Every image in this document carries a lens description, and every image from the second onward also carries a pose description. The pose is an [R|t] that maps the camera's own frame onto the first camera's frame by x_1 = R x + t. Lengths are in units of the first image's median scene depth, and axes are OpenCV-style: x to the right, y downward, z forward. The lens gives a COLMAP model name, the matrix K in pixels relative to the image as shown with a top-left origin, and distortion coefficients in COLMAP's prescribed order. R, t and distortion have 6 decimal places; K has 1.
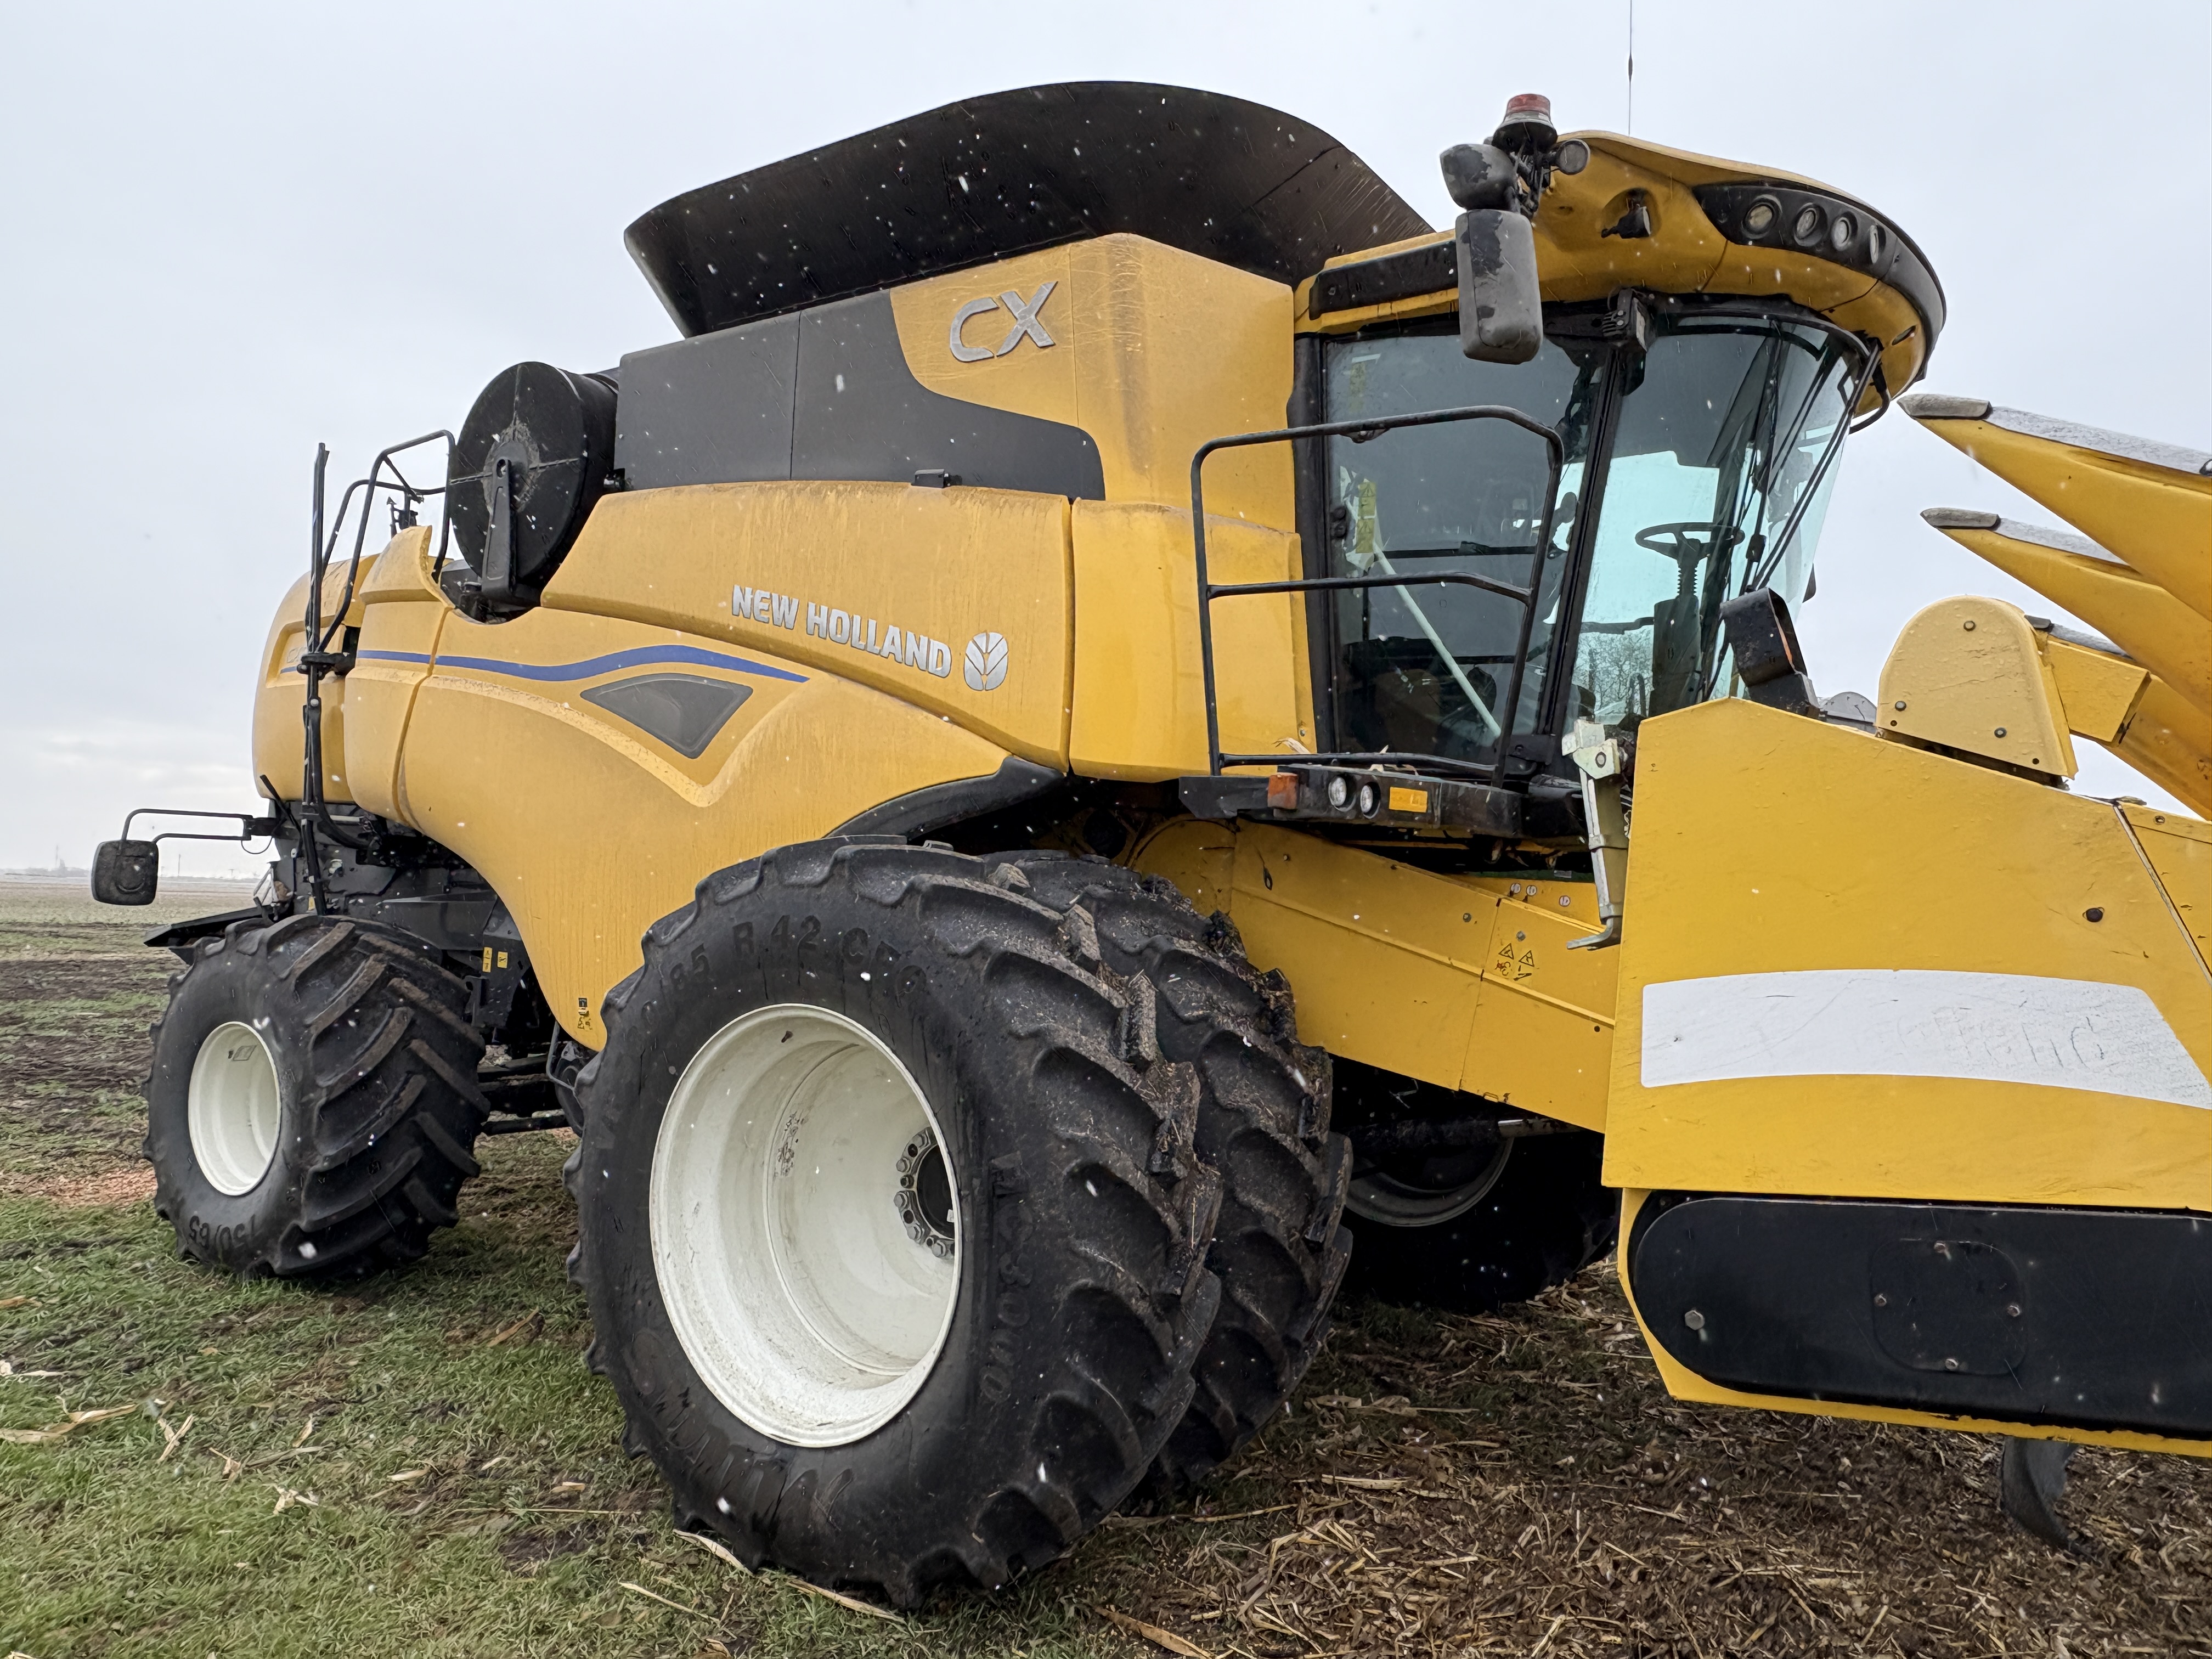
lens RADIAL K [[1562.0, 0, 1097.9], [0, 1562.0, 814.0], [0, 0, 1]] dist [-0.004549, 0.003540]
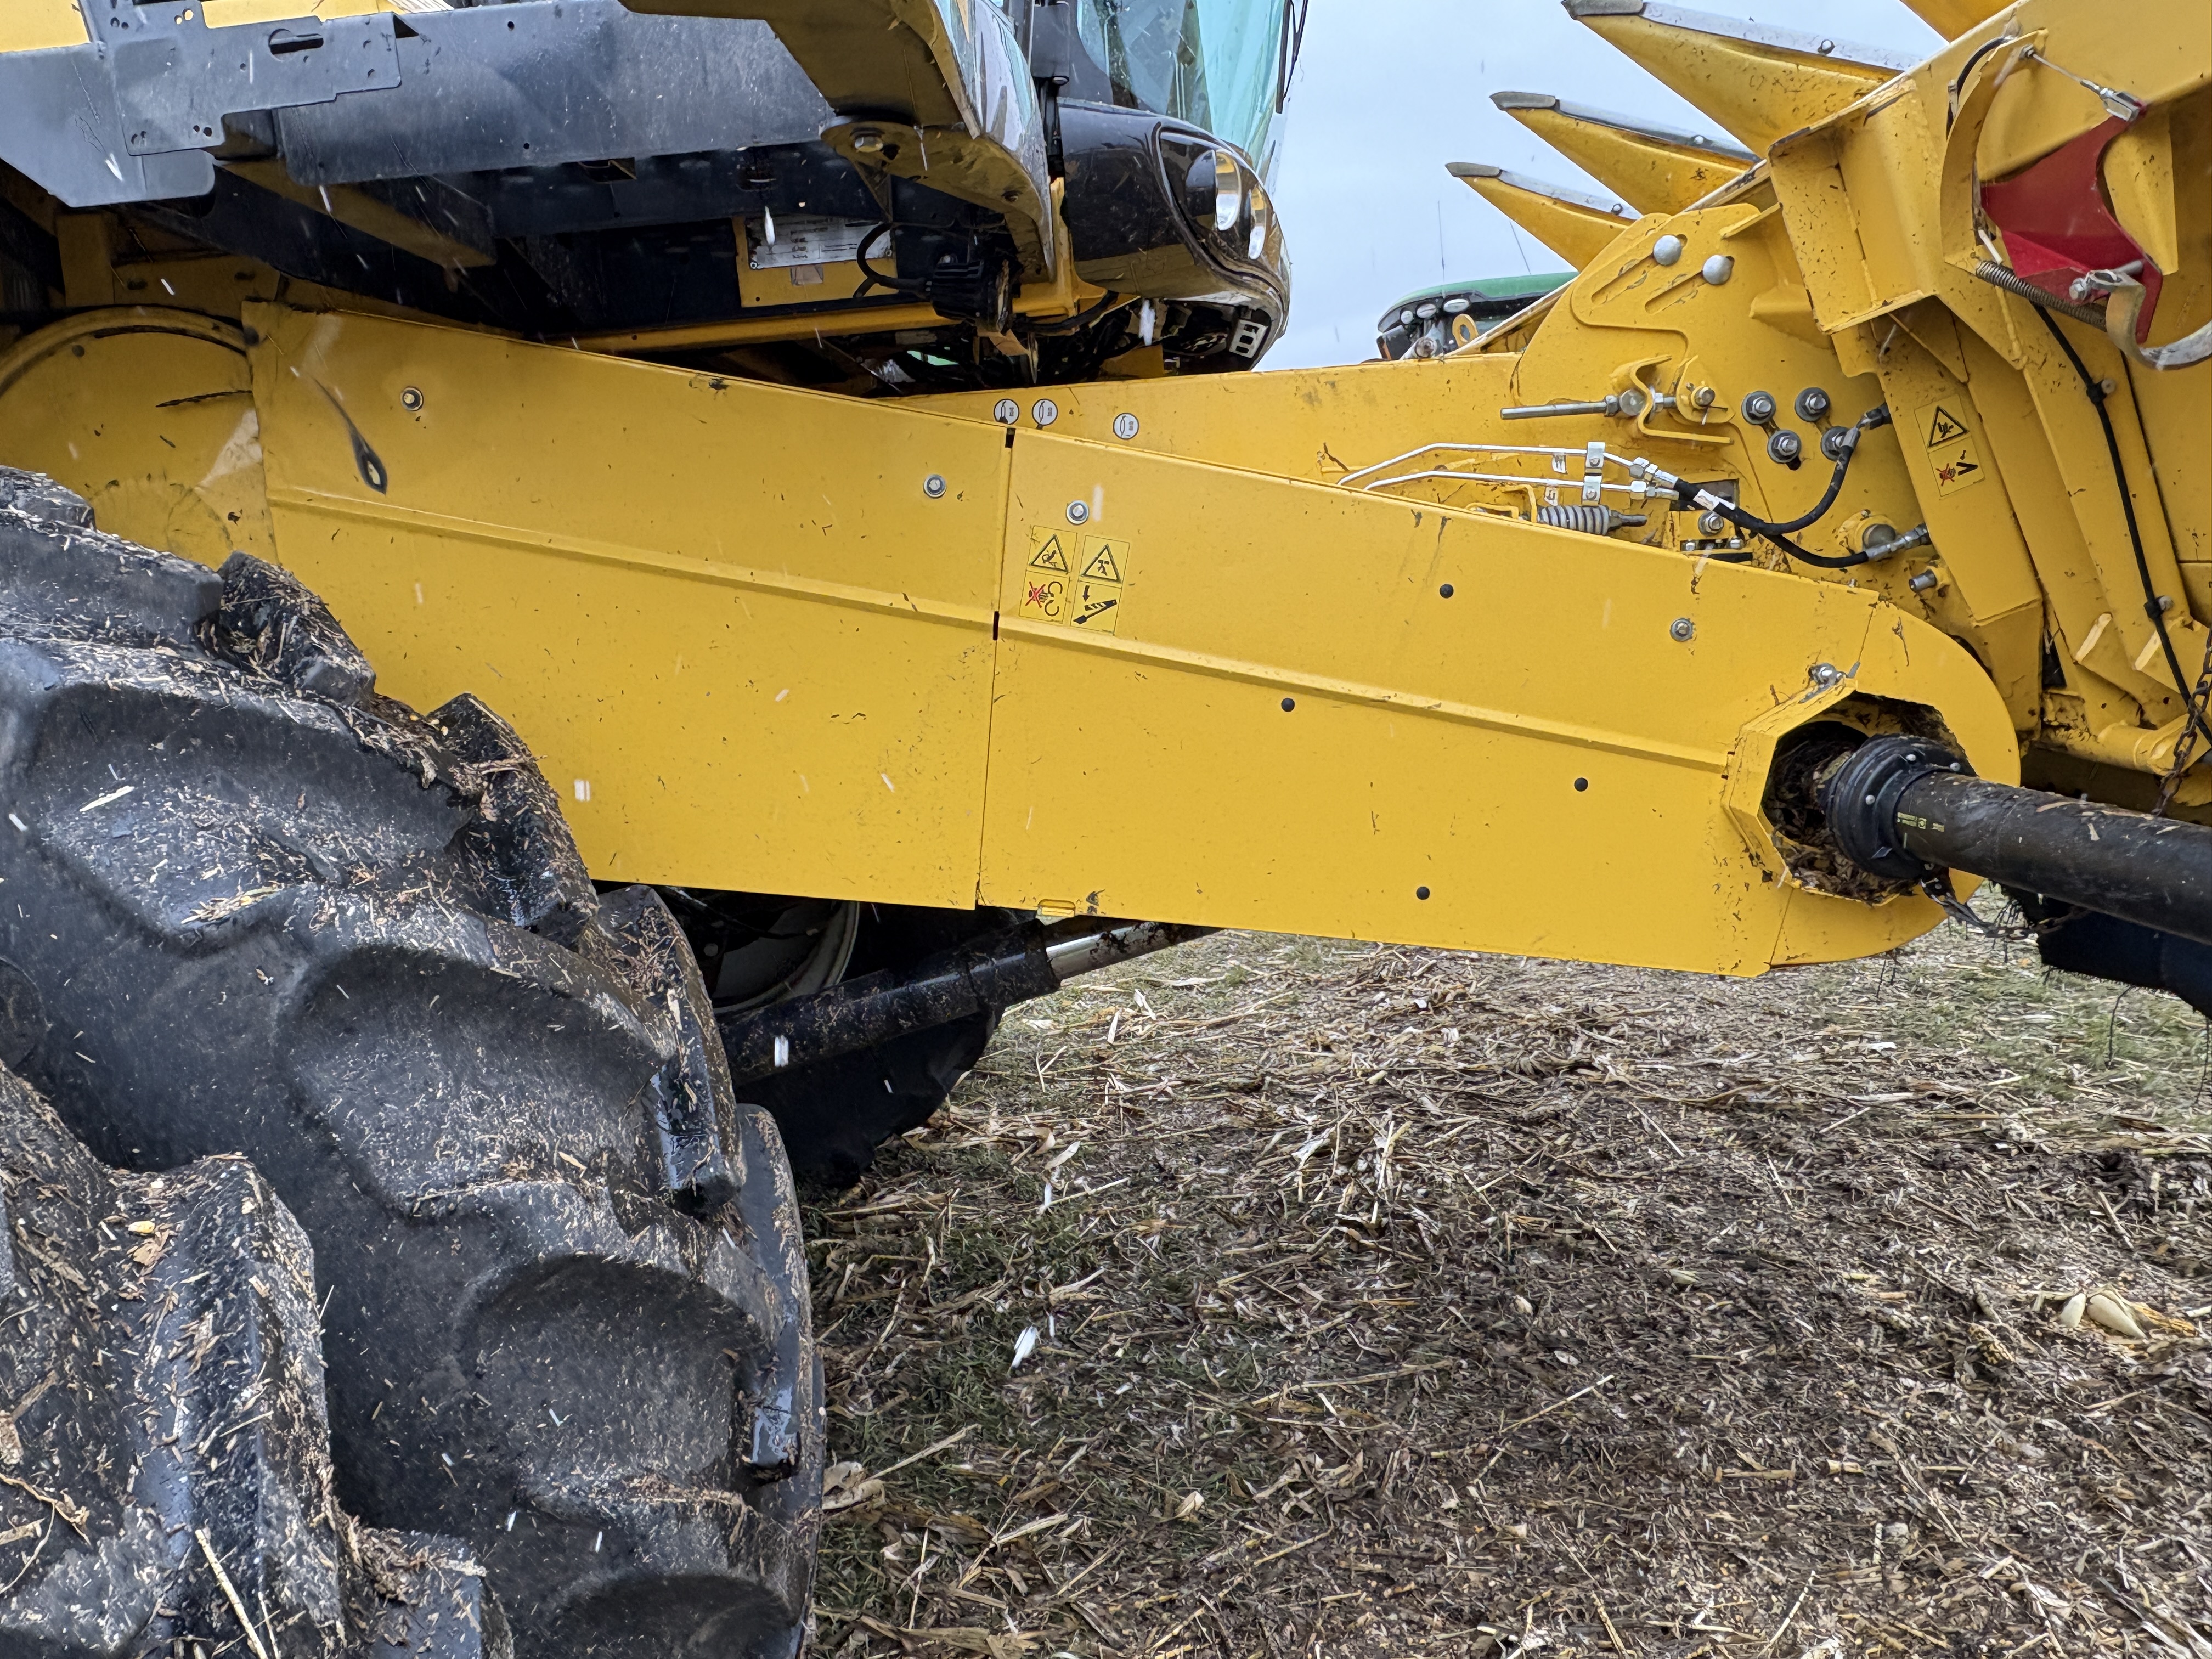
lens RADIAL K [[1562.0, 0, 1097.9], [0, 1562.0, 814.0], [0, 0, 1]] dist [-0.004549, 0.003540]
pose [[0.831863, -0.210462, 0.513528, 0.051034], [0.104901, 0.968253, 0.226895, 0.064259], [-0.544978, -0.134876, 0.827531, 0.671047]]
